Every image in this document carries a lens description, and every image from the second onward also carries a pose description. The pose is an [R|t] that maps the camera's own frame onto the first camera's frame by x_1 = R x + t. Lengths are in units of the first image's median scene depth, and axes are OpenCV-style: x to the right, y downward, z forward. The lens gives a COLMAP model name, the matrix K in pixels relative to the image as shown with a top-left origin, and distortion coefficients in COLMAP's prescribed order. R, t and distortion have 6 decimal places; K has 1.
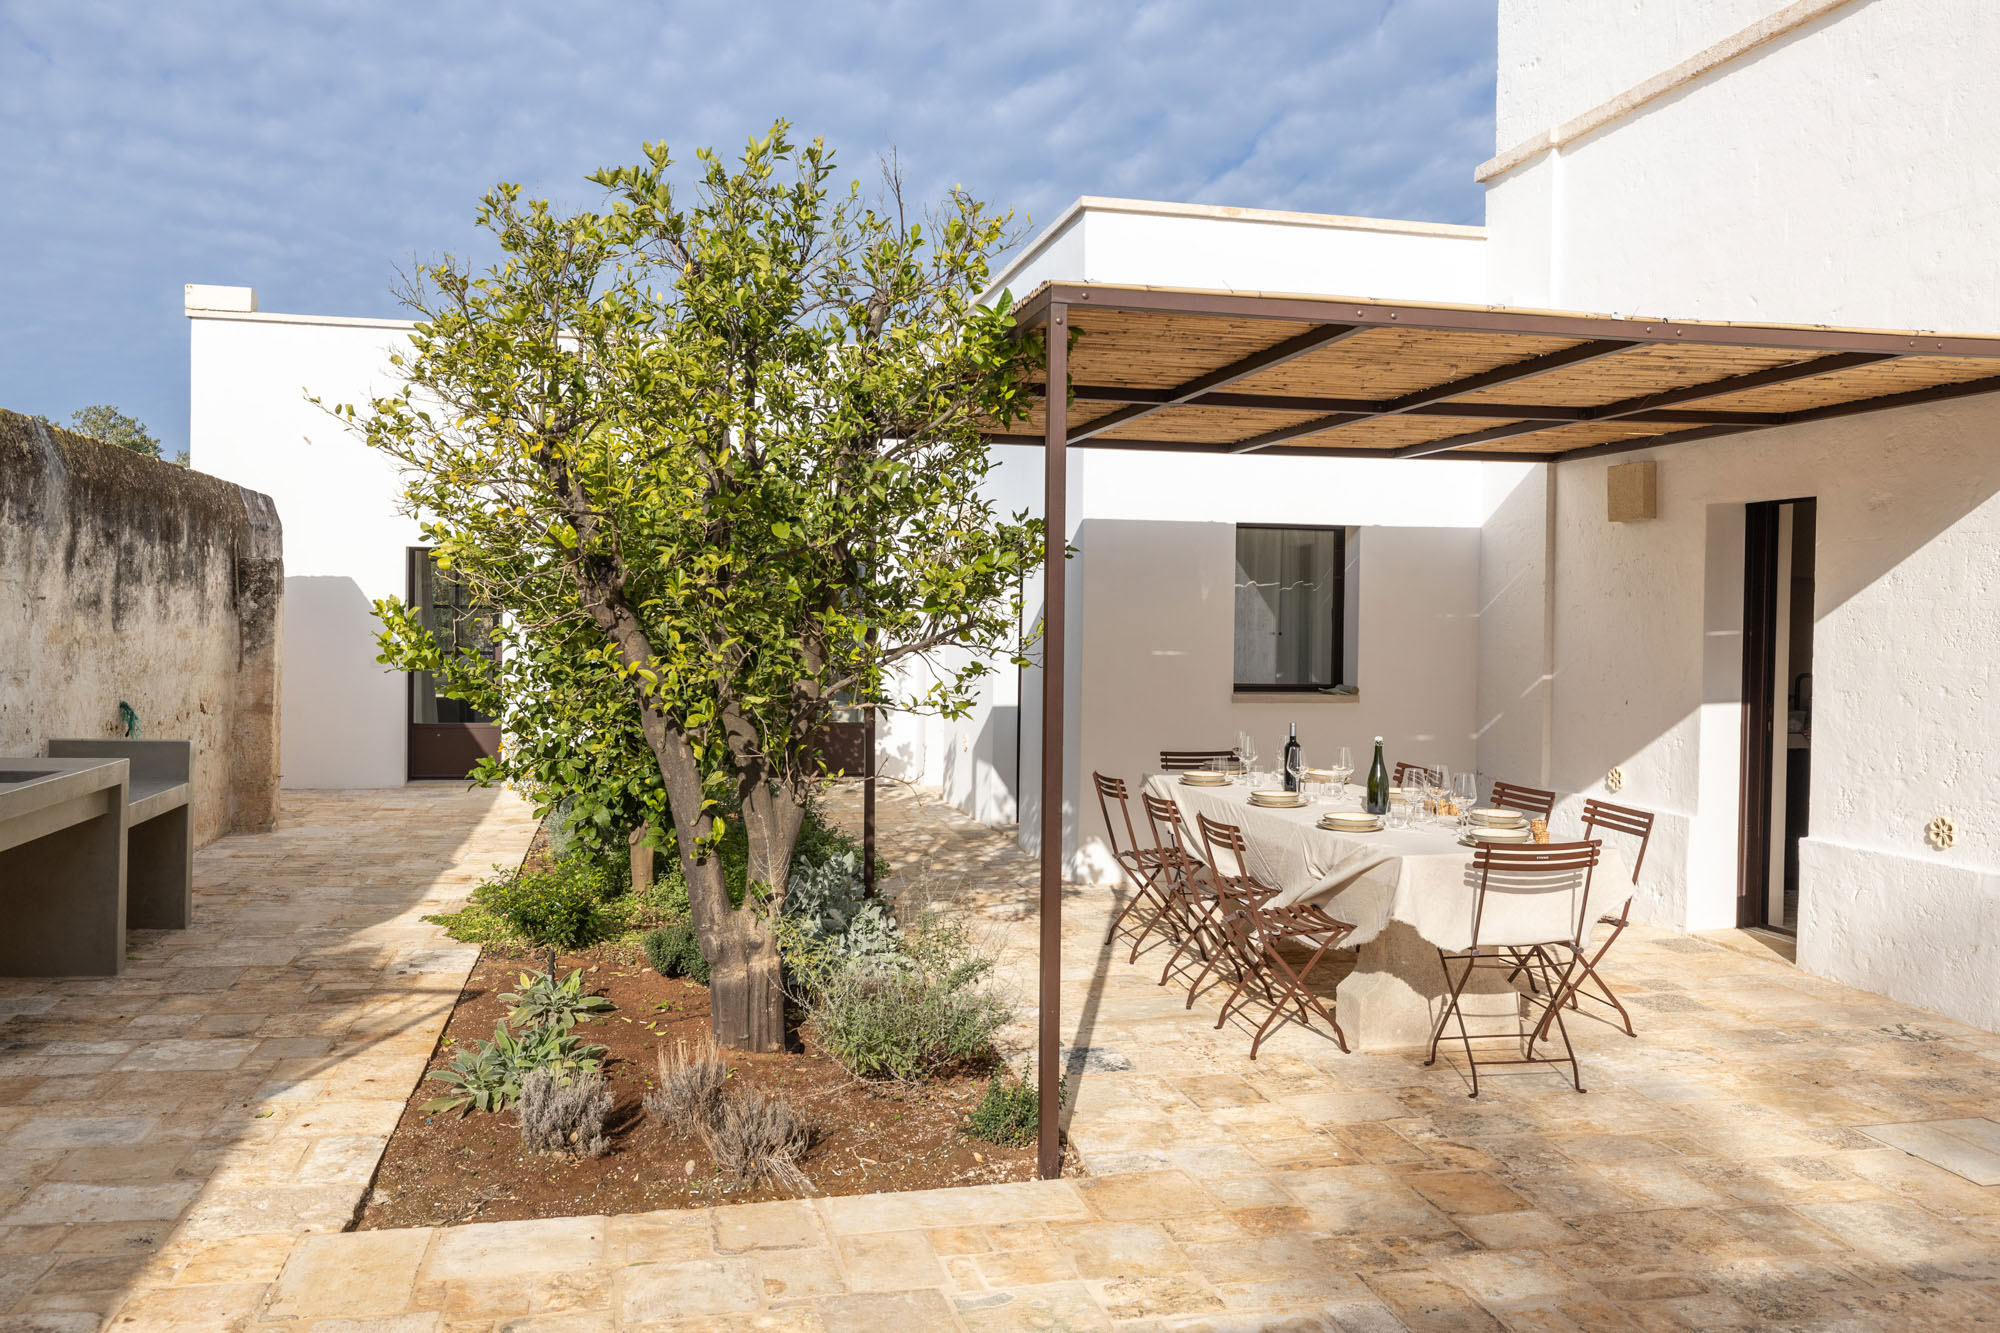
lens RADIAL K [[1598.5, 0, 1000.0], [0, 1598.5, 666.5], [0, 0, 1]] dist [0.002559, 0.005376]
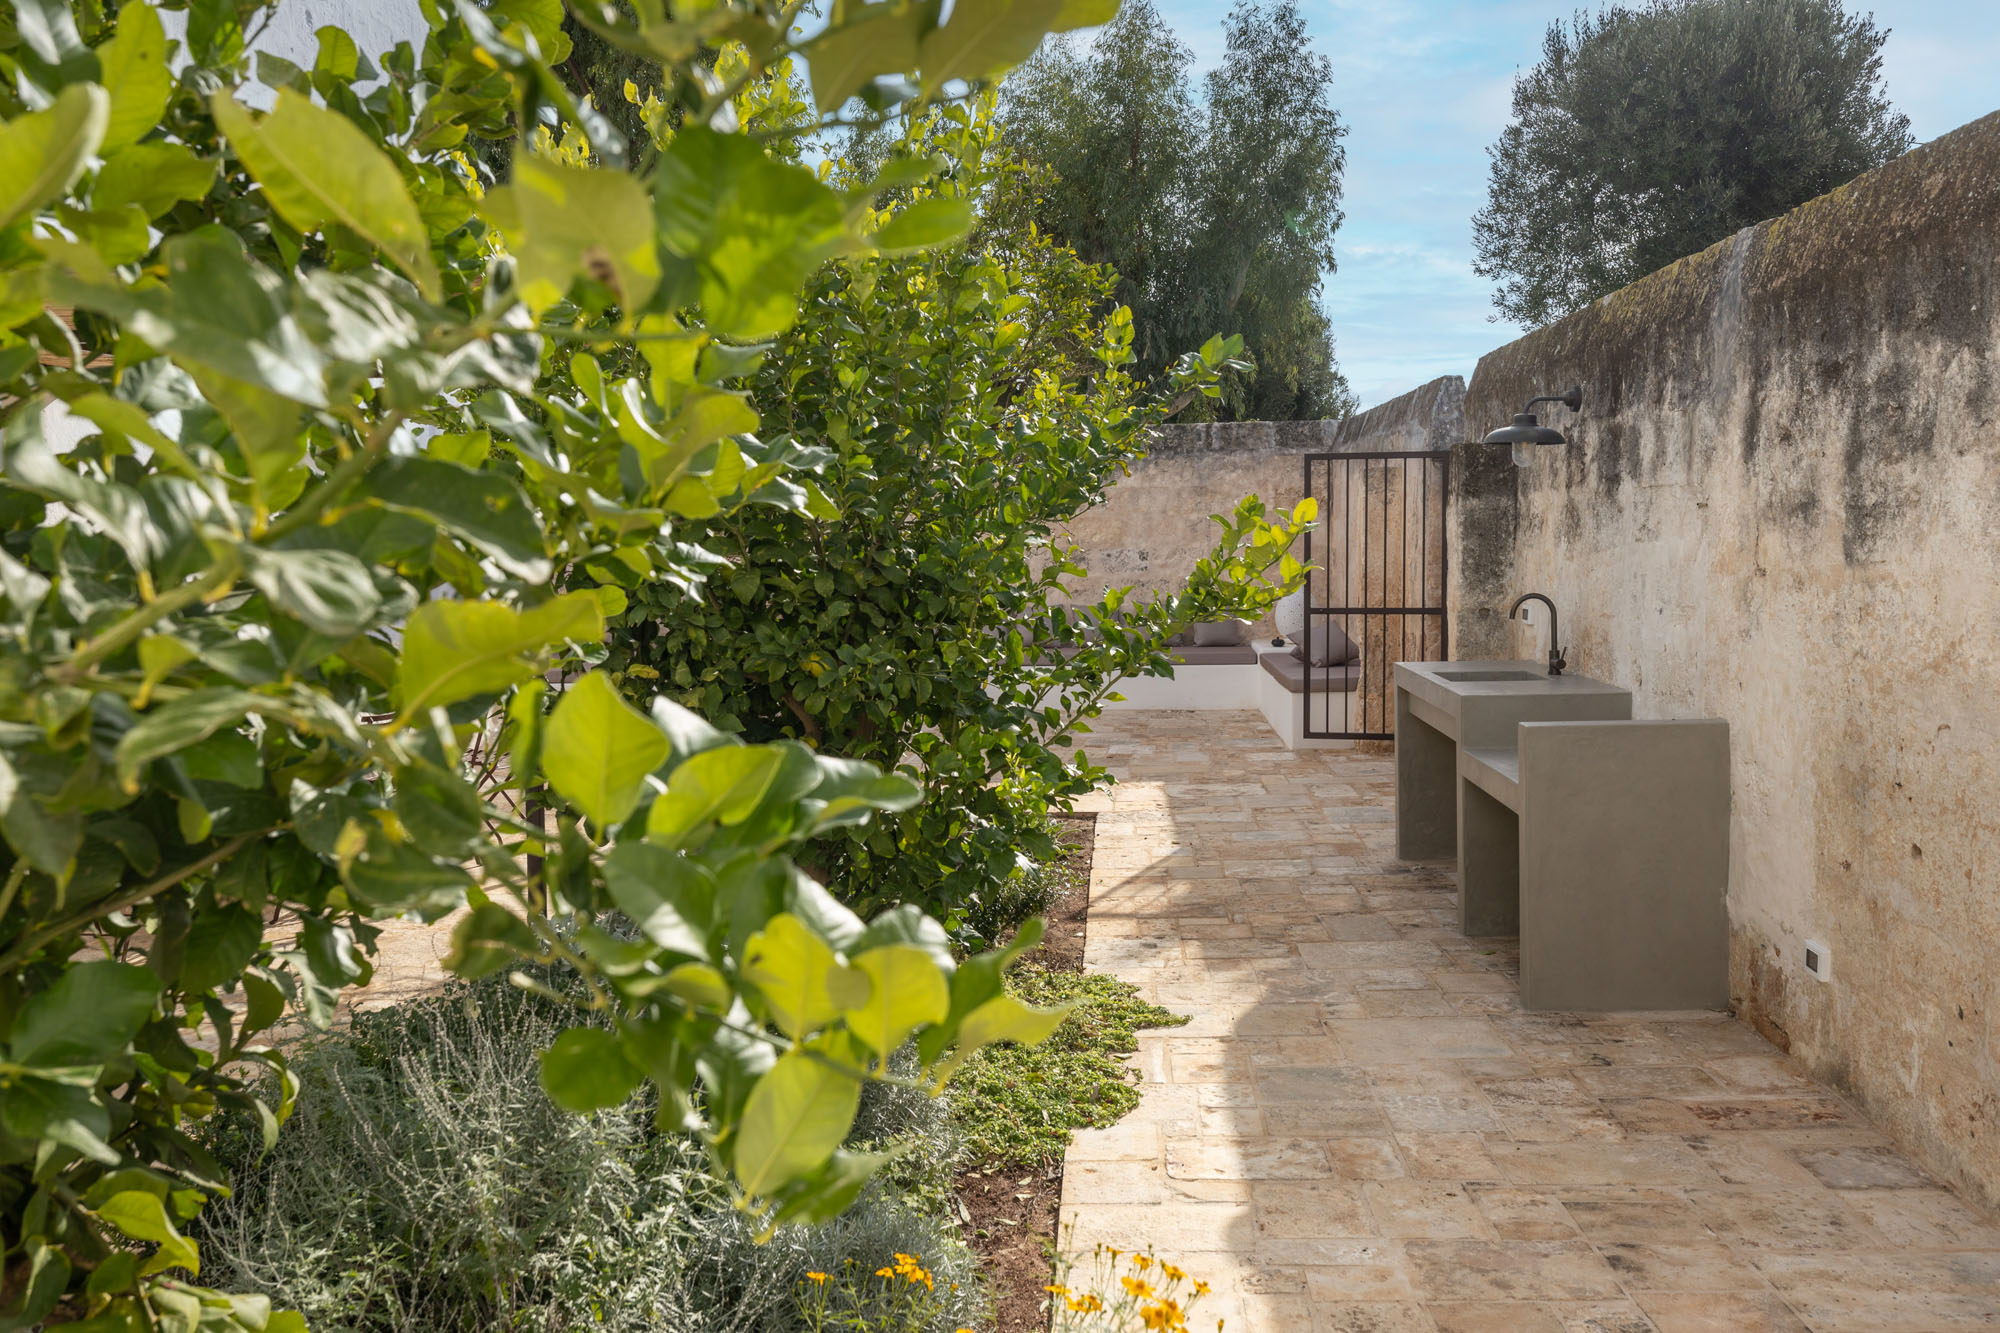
lens RADIAL K [[1631.5, 0, 1000.0], [0, 1631.5, 666.5], [0, 0, 1]] dist [-0.000206, -0.000210]
pose [[-0.960572, -0.023510, 0.277036, -0.139383], [0.008350, 0.993530, 0.113263, -0.015408], [-0.277906, 0.111110, -0.954161, 0.485344]]
